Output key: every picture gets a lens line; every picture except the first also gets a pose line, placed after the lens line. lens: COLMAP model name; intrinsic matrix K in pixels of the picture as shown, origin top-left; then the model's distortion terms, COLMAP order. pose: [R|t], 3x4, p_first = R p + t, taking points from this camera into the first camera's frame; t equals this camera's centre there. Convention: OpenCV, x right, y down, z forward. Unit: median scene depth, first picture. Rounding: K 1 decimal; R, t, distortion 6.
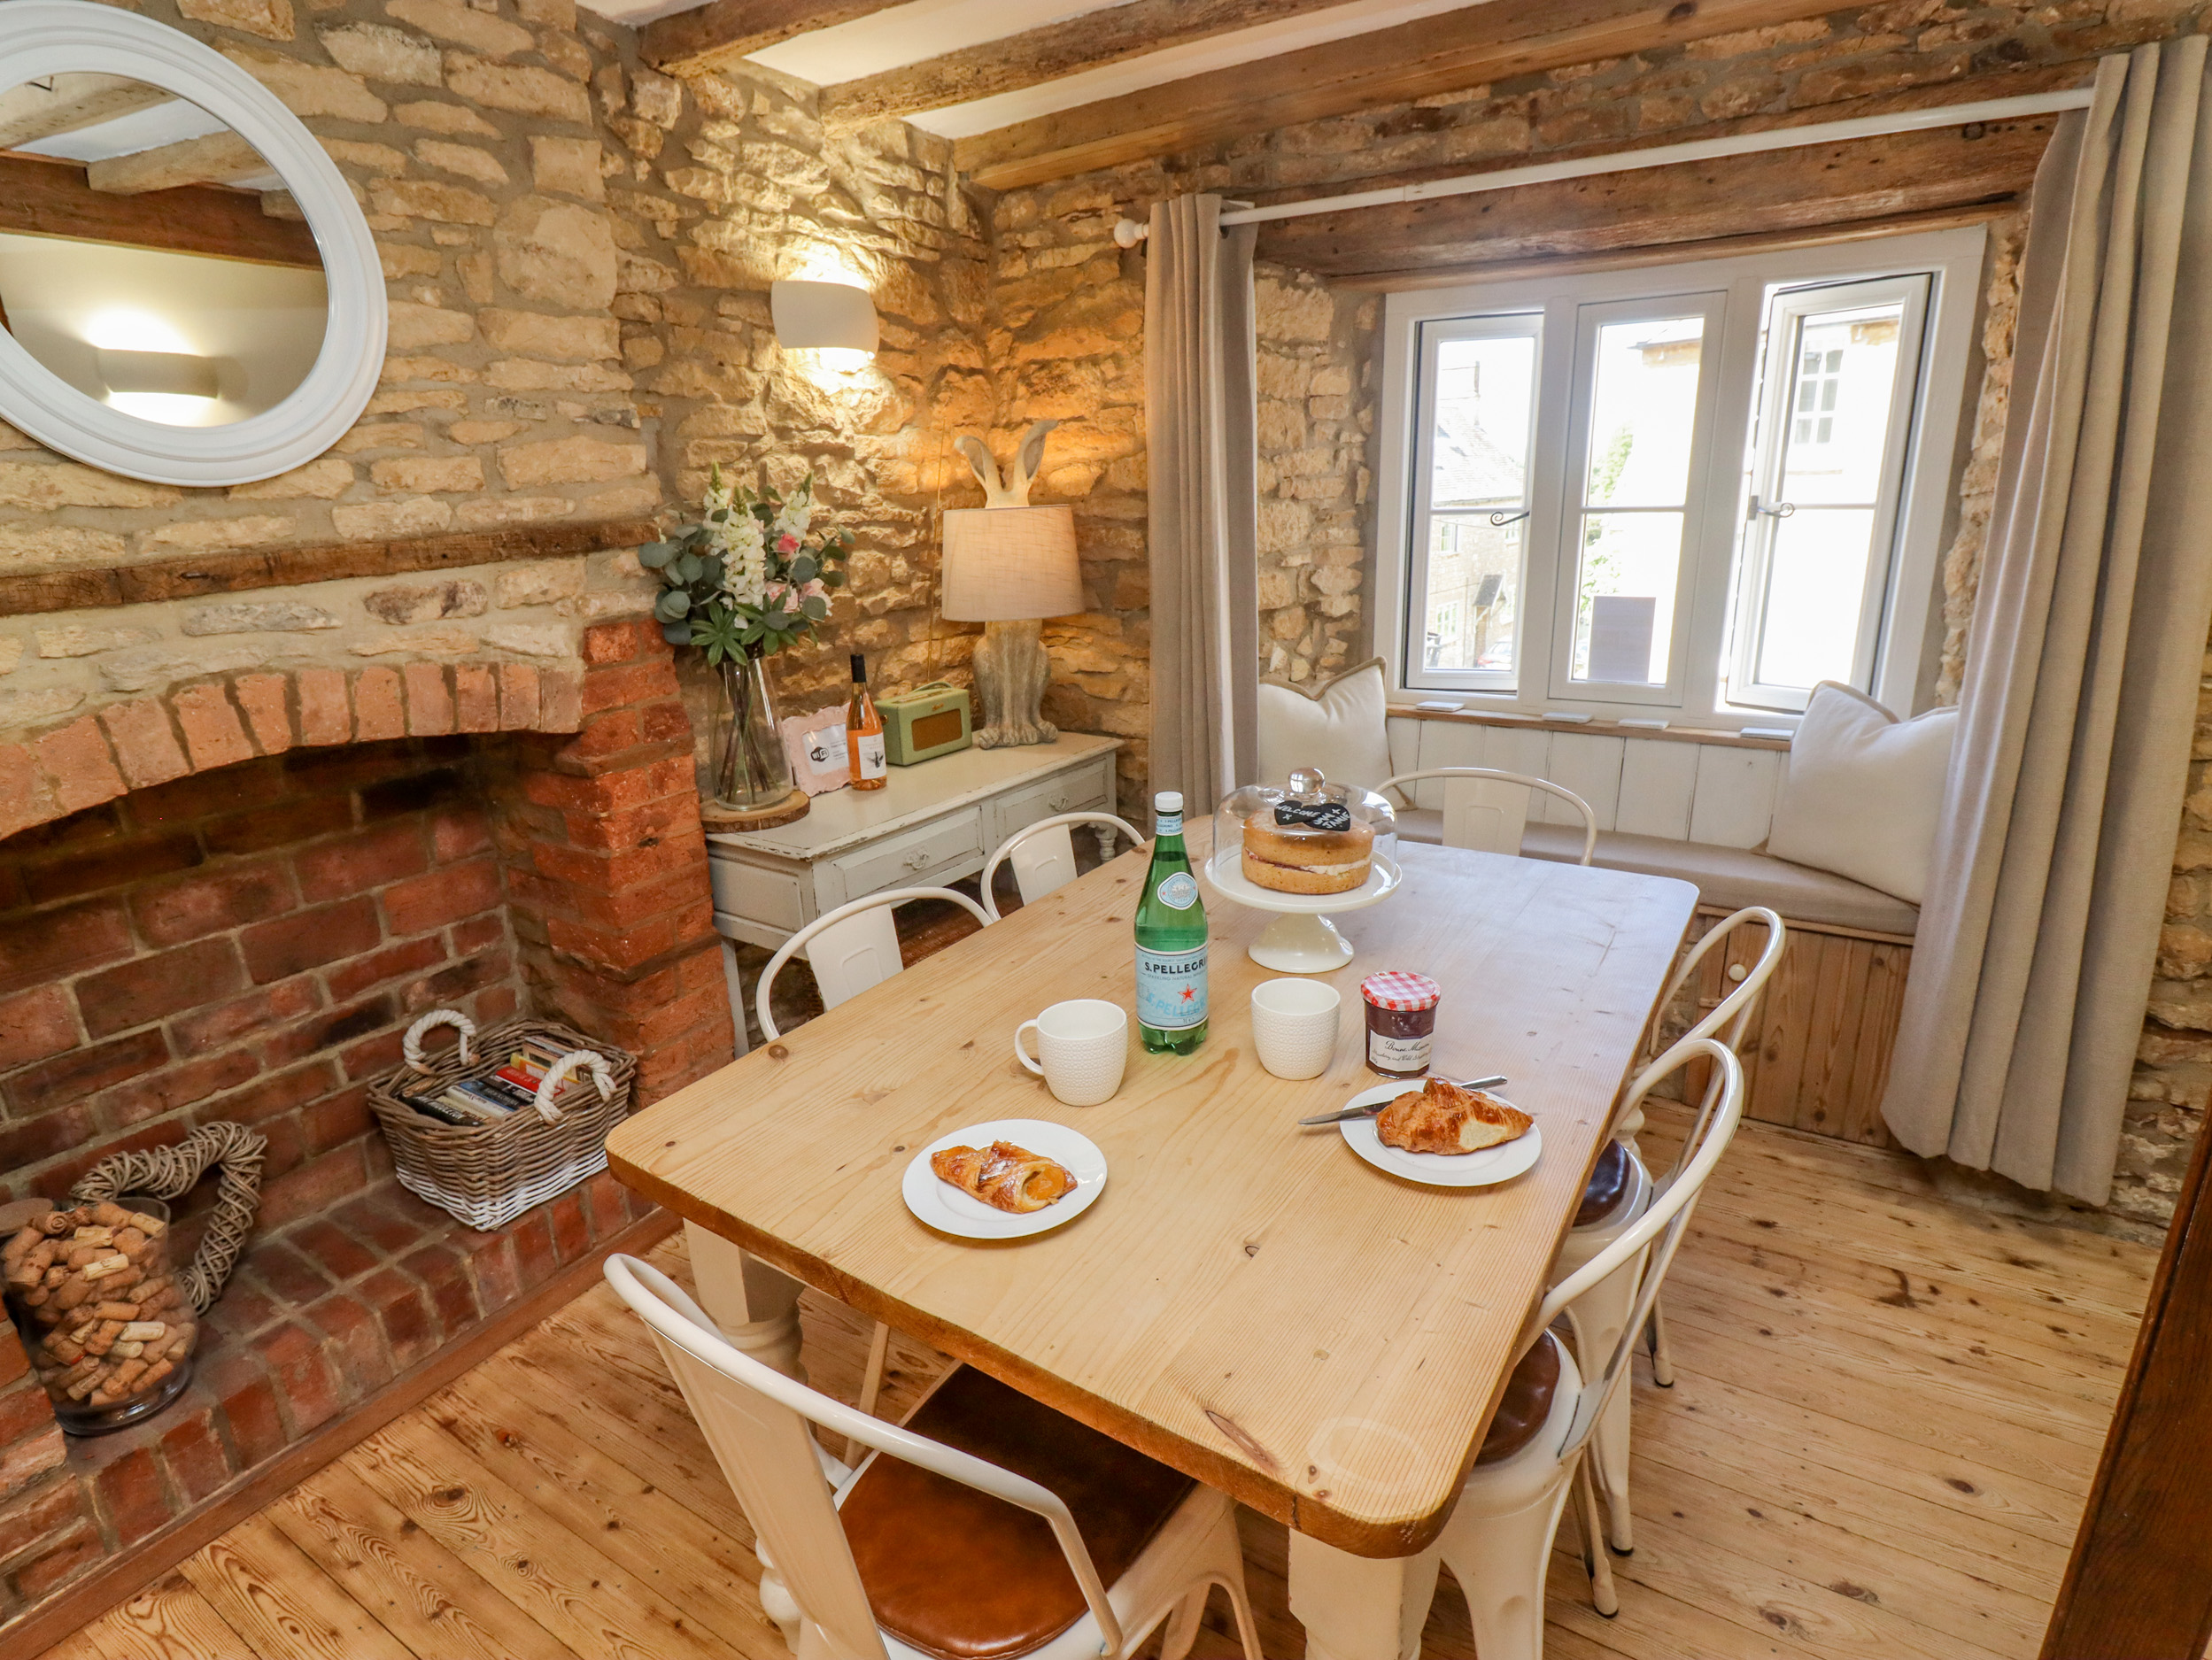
lens RADIAL K [[1153.4, 0, 1110.7], [0, 1153.4, 836.3], [0, 0, 1]] dist [-0.000388, -0.012771]
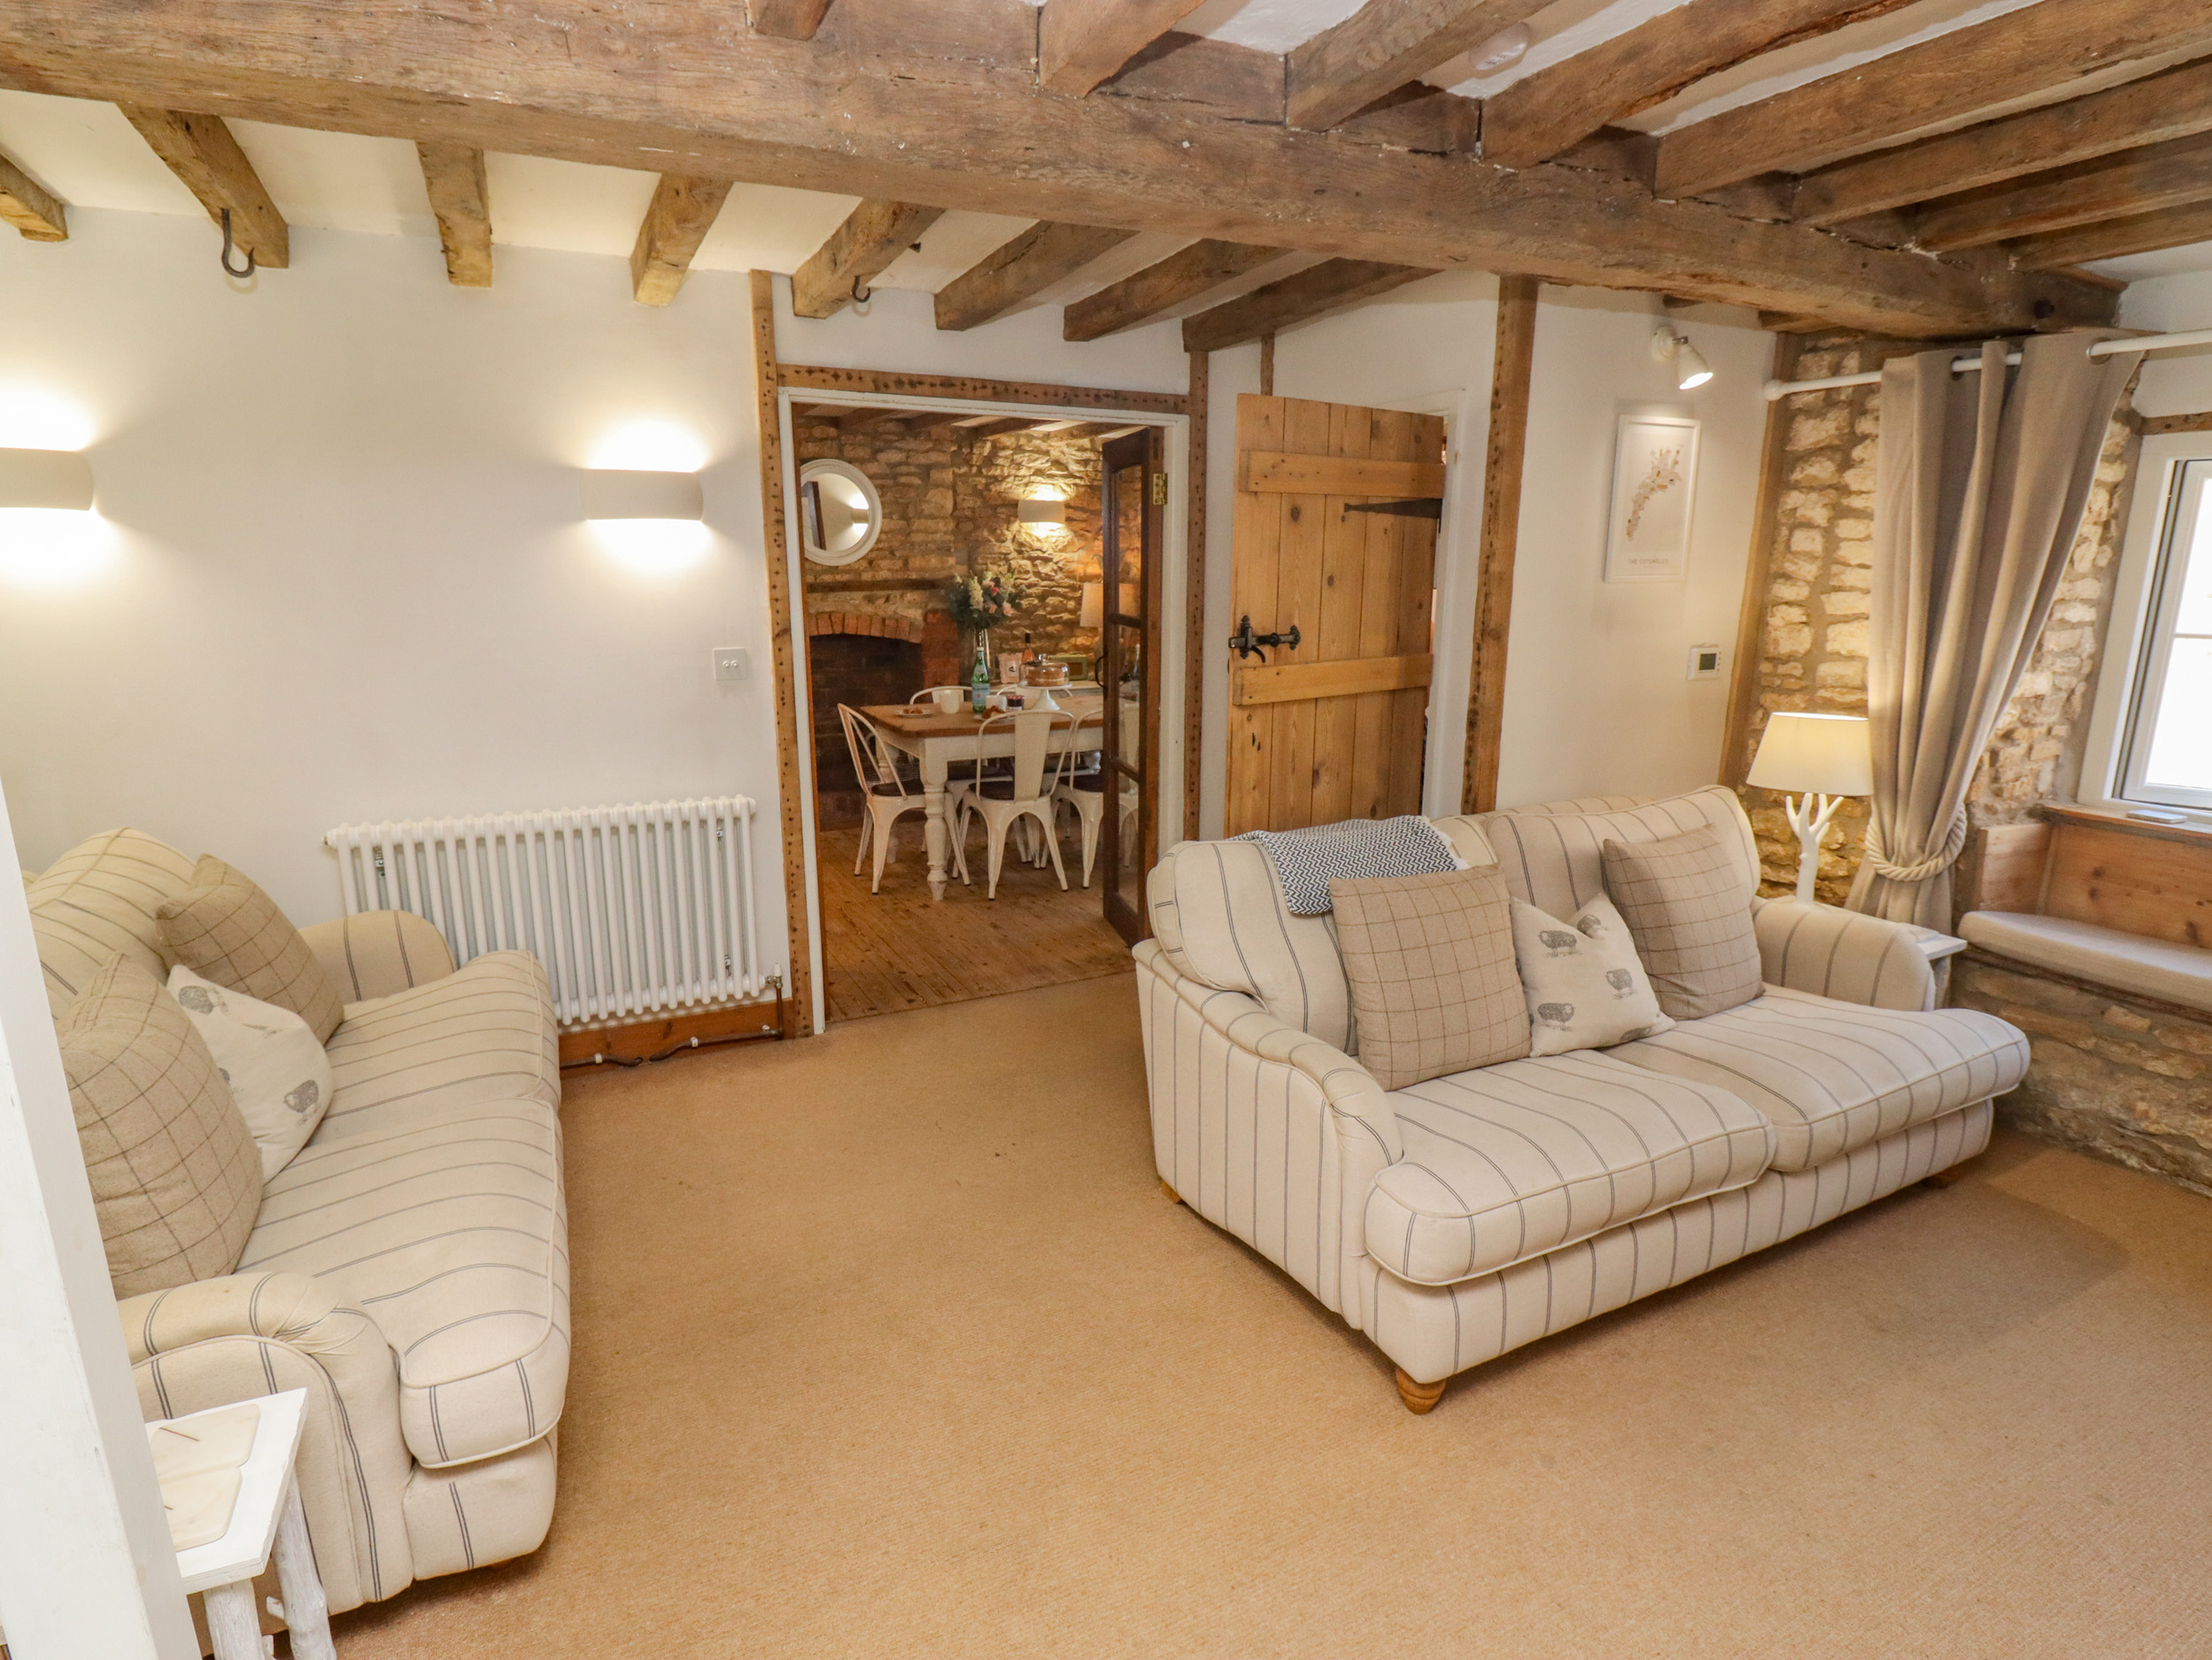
lens RADIAL K [[1153.4, 0, 1096.6], [0, 1153.4, 836.6], [0, 0, 1]] dist [-0.000388, -0.012771]
pose [[0.850882, 0.155278, -0.501885, 1.414950], [-0.186476, 0.982384, -0.012207, 0.329605], [0.491149, 0.103976, 0.864848, -1.270745]]
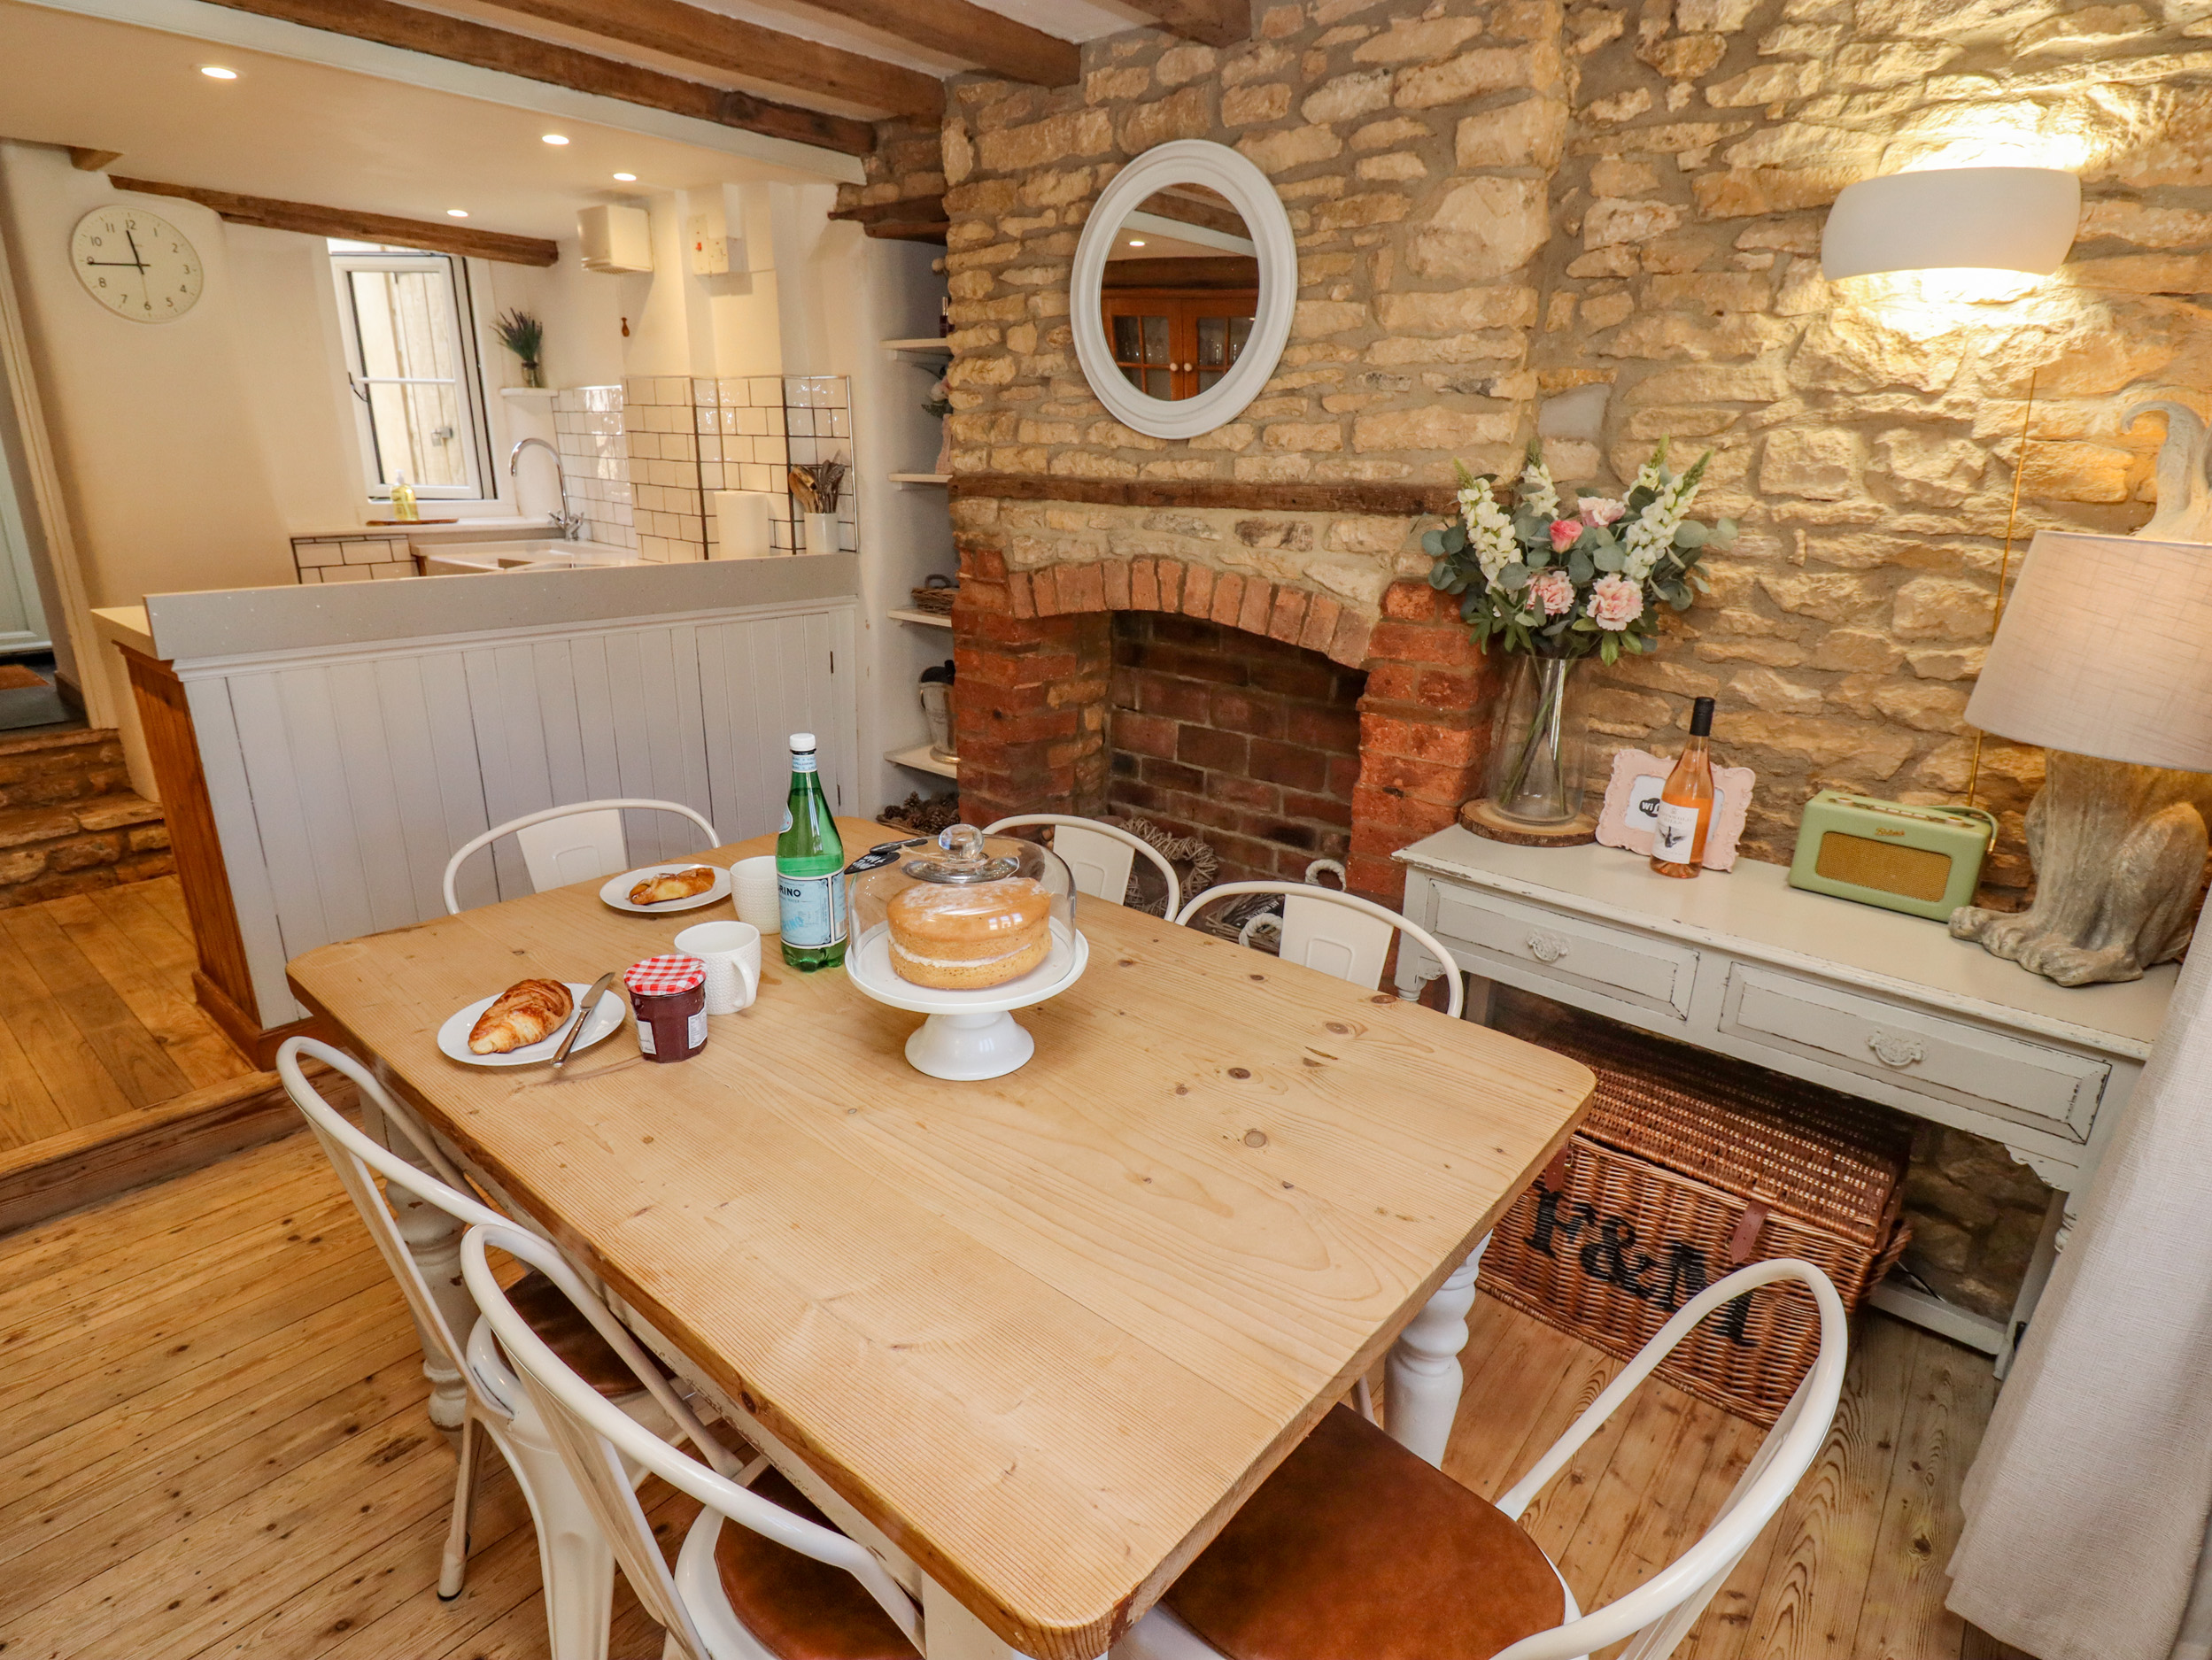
lens RADIAL K [[1153.4, 0, 1110.3], [0, 1153.4, 829.8], [0, 0, 1]] dist [-0.000388, -0.012771]
pose [[-0.127651, 0.341011, -0.931352, 0.573362], [-0.313645, 0.876965, 0.364086, -0.244013], [0.940921, 0.338590, -0.004989, 0.702164]]
